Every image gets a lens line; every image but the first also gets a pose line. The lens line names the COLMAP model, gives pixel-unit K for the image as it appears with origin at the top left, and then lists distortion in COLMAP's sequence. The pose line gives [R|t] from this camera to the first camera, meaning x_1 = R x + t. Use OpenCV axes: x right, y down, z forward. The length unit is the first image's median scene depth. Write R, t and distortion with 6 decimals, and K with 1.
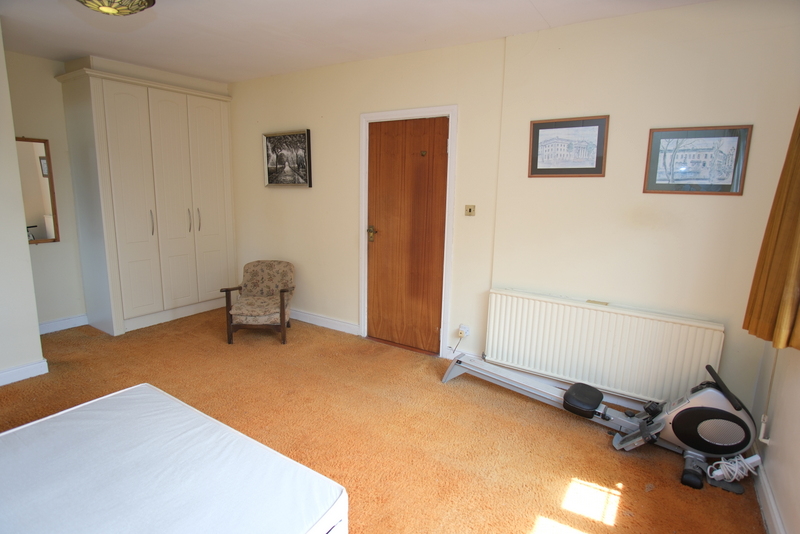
lens RADIAL K [[426.4, 0, 400.0], [0, 426.4, 264.5], [0, 0, 1]] dist [-0.033634, 0.009467]
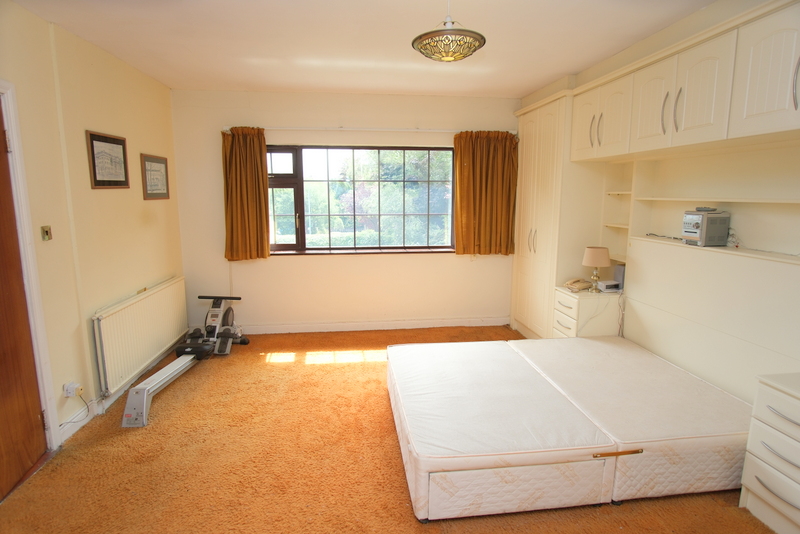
lens RADIAL K [[426.4, 0, 399.8], [0, 426.4, 264.9], [0, 0, 1]] dist [-0.033634, 0.009467]
pose [[-0.631709, -0.147341, 0.761074, -0.916579], [0.130021, 0.947725, 0.291397, -0.238353], [-0.764224, 0.283034, -0.579529, 1.111338]]
